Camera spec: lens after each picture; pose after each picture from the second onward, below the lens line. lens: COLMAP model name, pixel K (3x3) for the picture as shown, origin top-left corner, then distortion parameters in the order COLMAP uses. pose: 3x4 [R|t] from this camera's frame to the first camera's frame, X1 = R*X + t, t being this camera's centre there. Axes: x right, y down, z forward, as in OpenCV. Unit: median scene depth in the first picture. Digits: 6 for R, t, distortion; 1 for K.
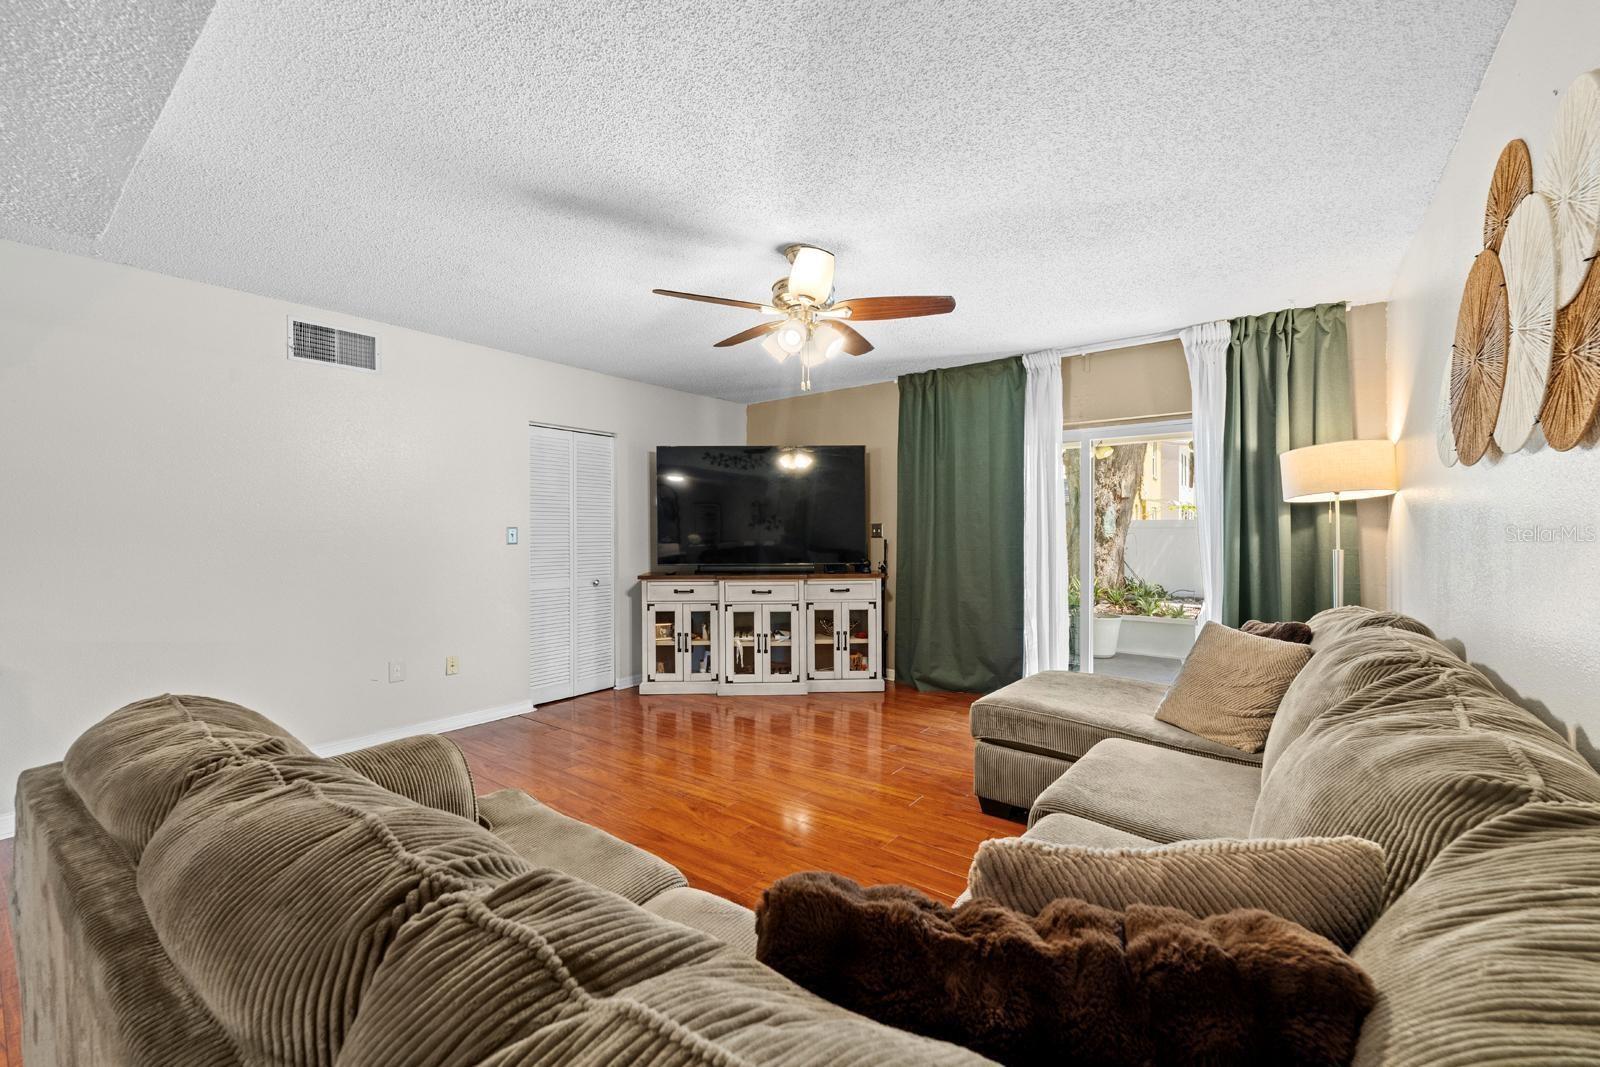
lens RADIAL K [[653.9, 0, 798.1], [0, 653.9, 549.0], [0, 0, 1]] dist [0.000442, 0.000063]
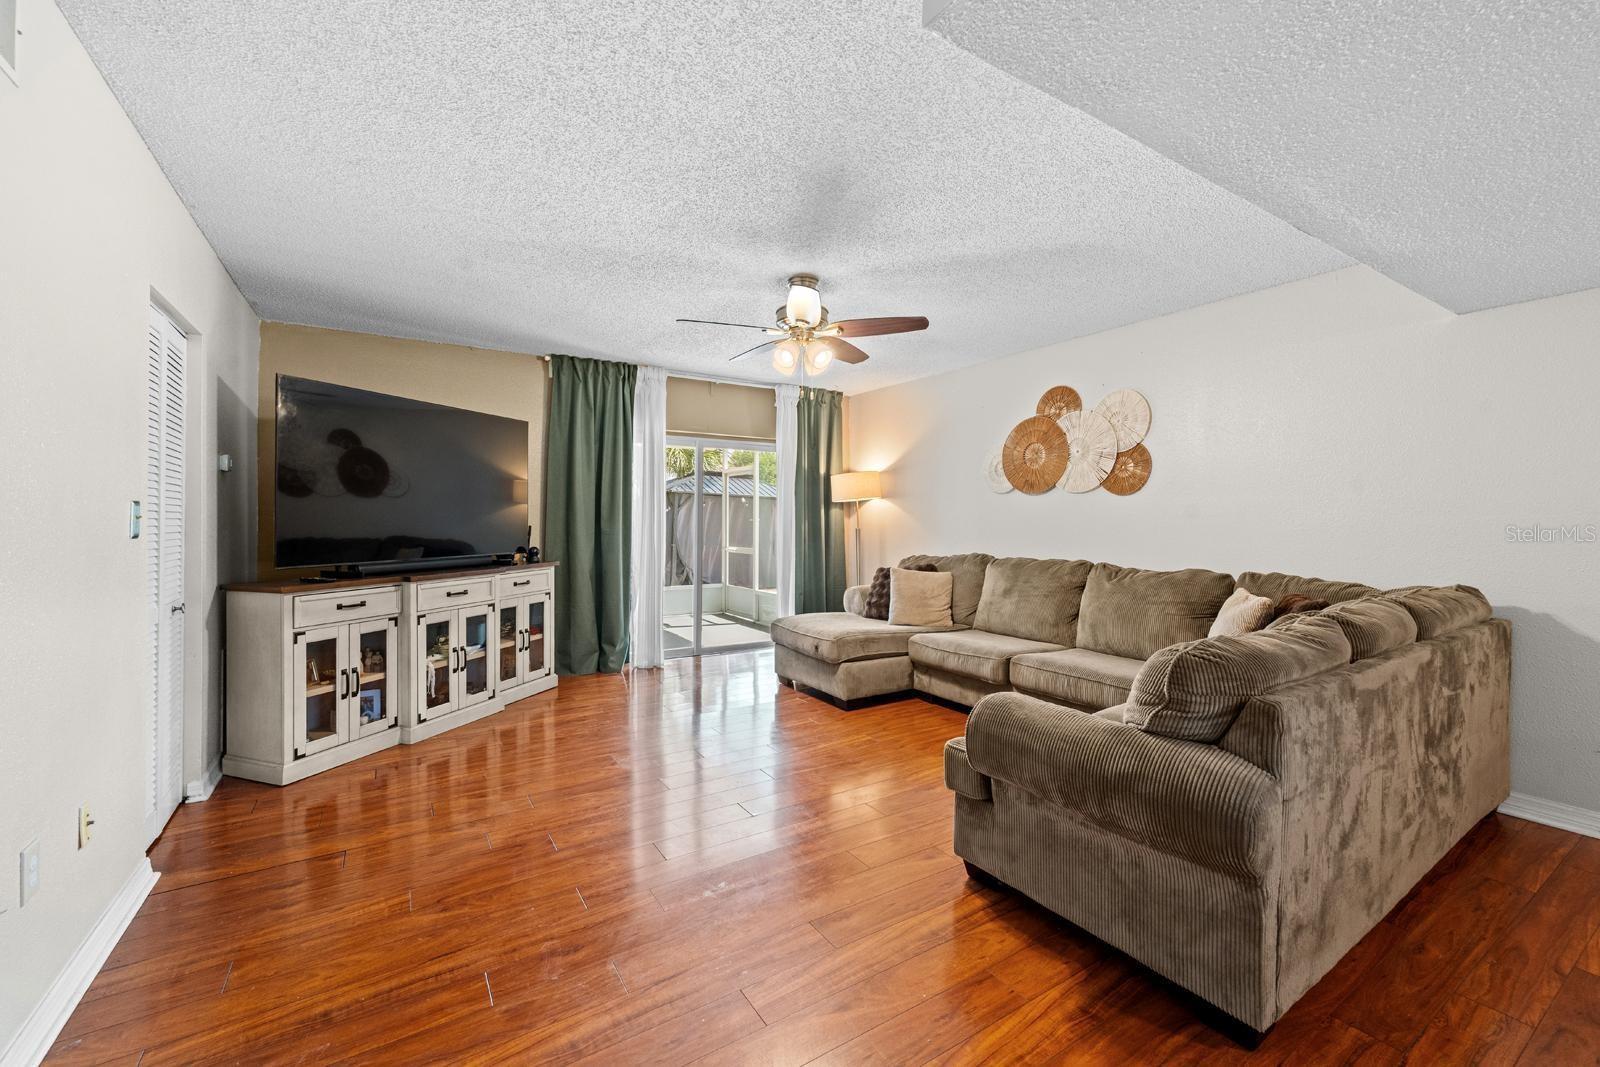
lens RADIAL K [[647.2, 0, 807.1], [0, 647.2, 528.5], [0, 0, 1]] dist [0.001054, 0.000265]
pose [[0.345752, -0.010755, 0.938264, -0.629186], [0.021626, 0.999760, 0.003491, -0.005353], [-0.938077, 0.019084, 0.345901, 0.337893]]
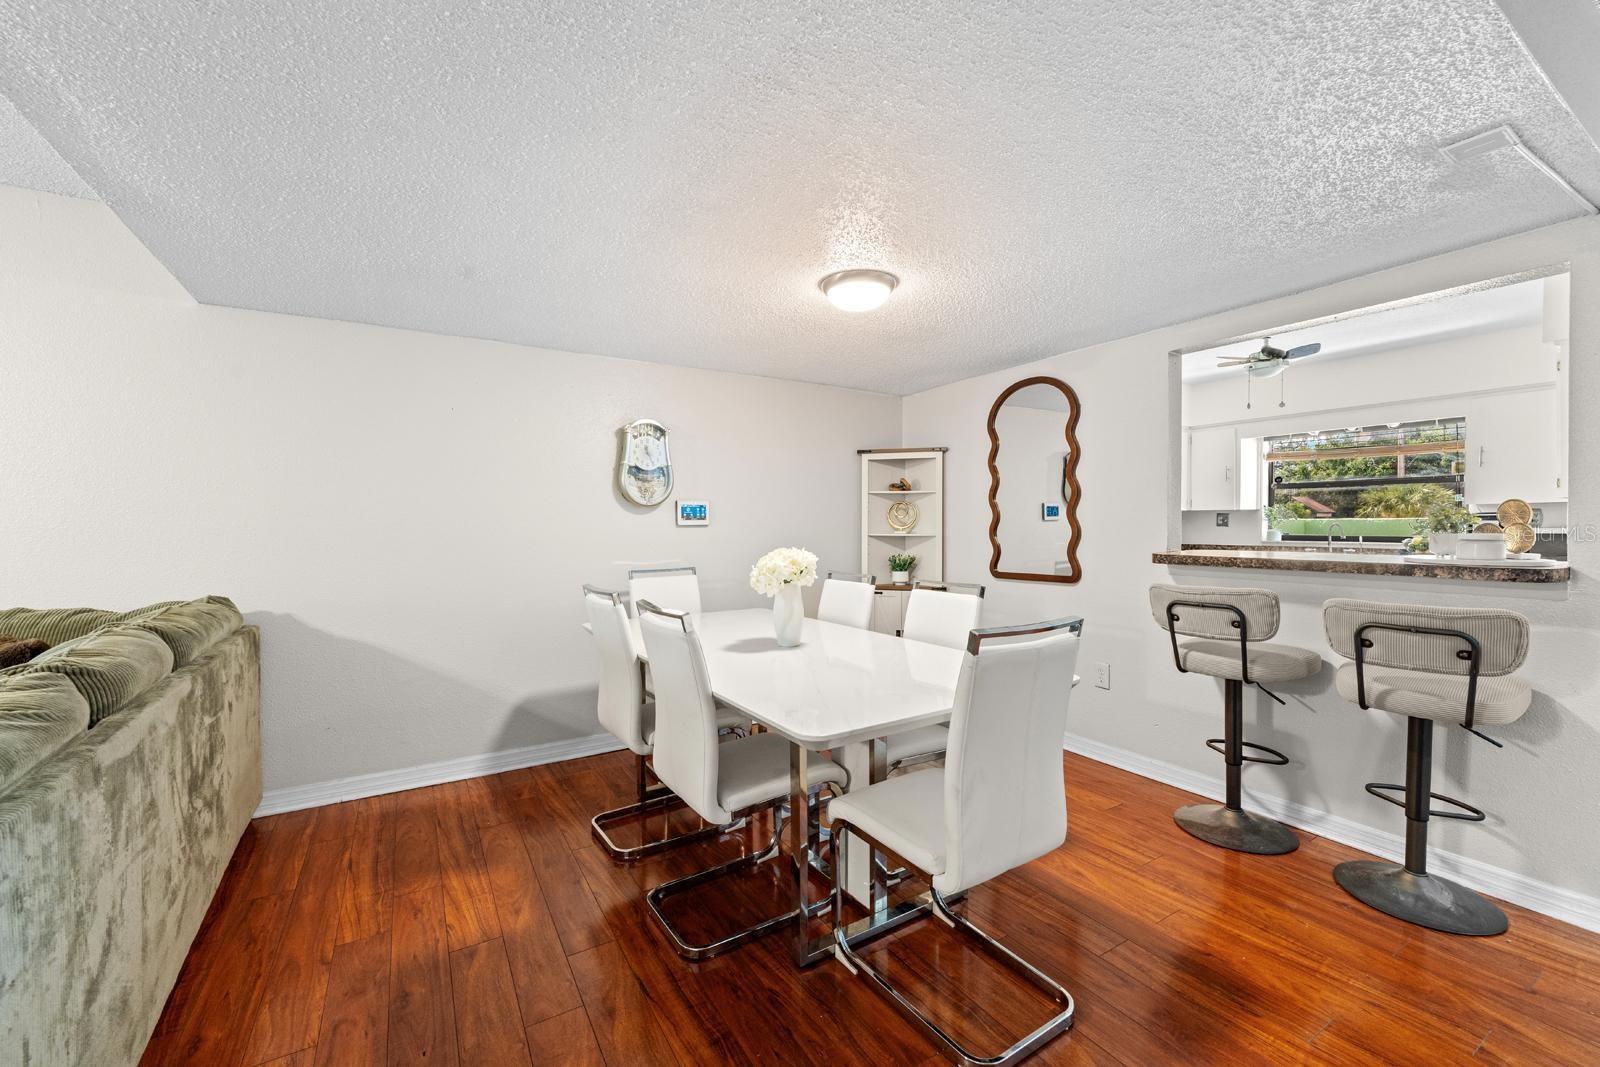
lens RADIAL K [[651.5, 0, 798.4], [0, 651.5, 535.8], [0, 0, 1]] dist [-0.001257, 0.000242]
pose [[-0.929271, -0.000705, 0.369399, -0.538476], [0.016056, 0.998976, 0.042298, -0.004790], [-0.369050, 0.045237, -0.928308, 0.310736]]
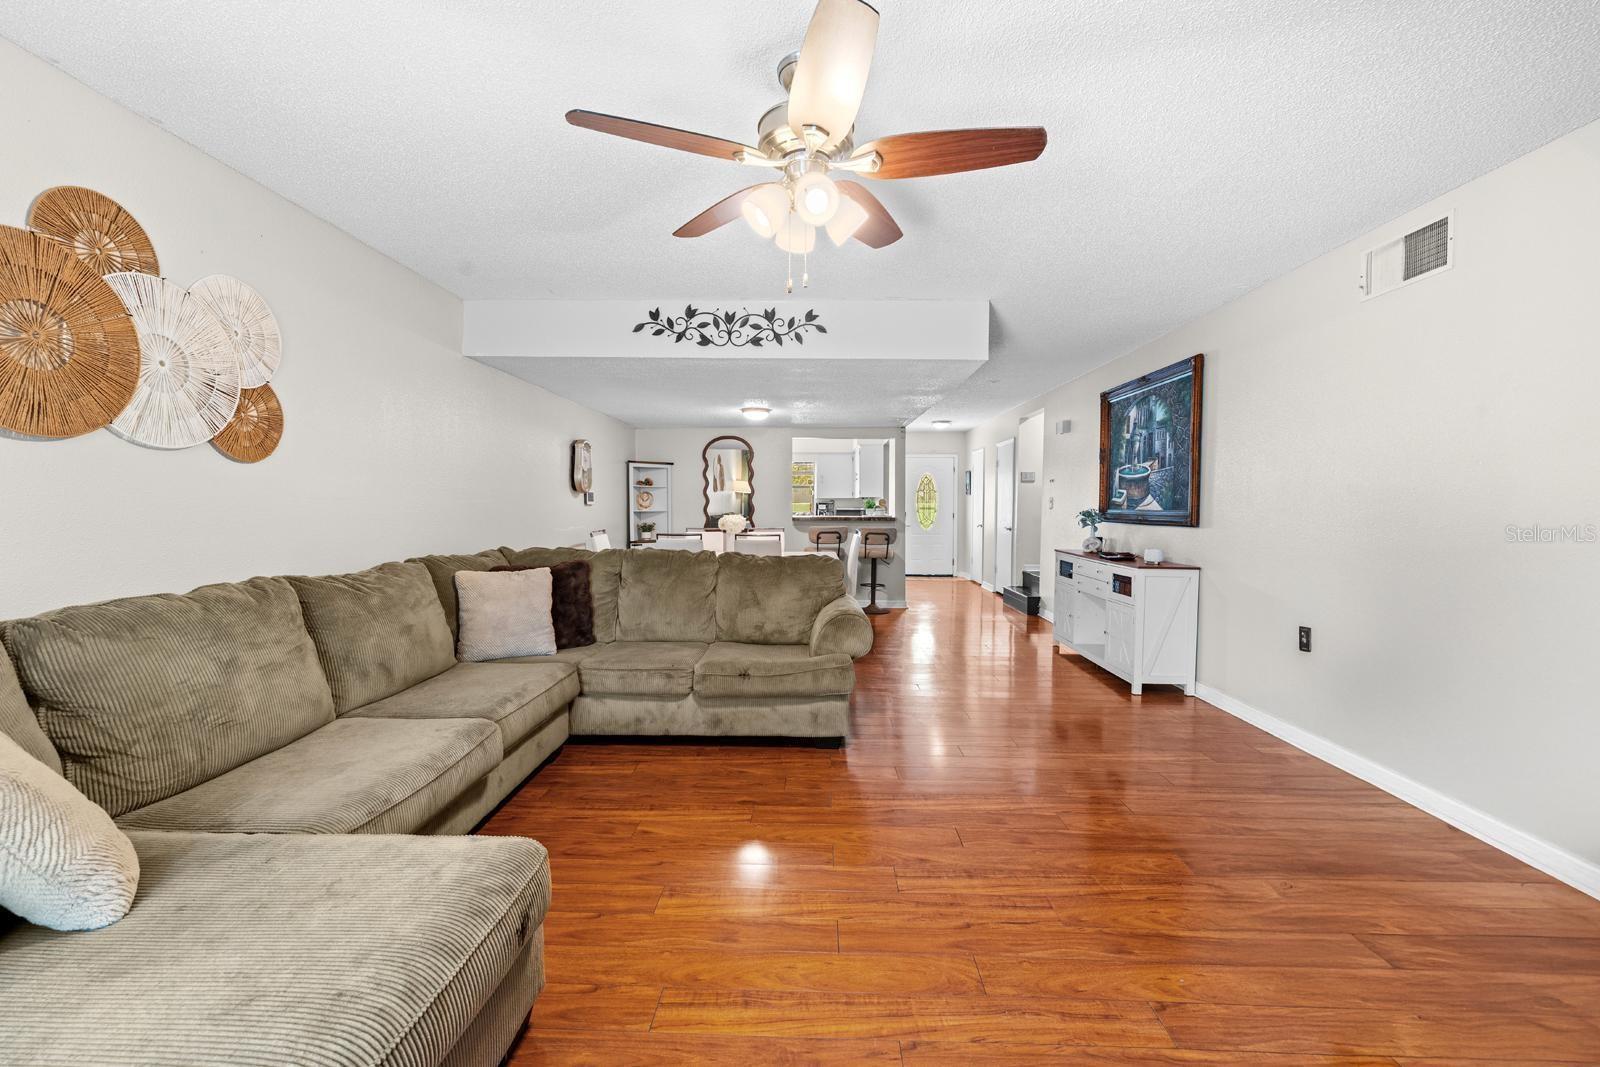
lens RADIAL K [[647.2, 0, 807.1], [0, 647.2, 528.5], [0, 0, 1]] dist [0.001054, 0.000265]
pose [[-0.818538, 0.018375, -0.574158, 0.215405], [-0.019628, 0.998010, 0.059921, -0.023285], [0.574116, 0.060317, -0.816549, 0.905695]]
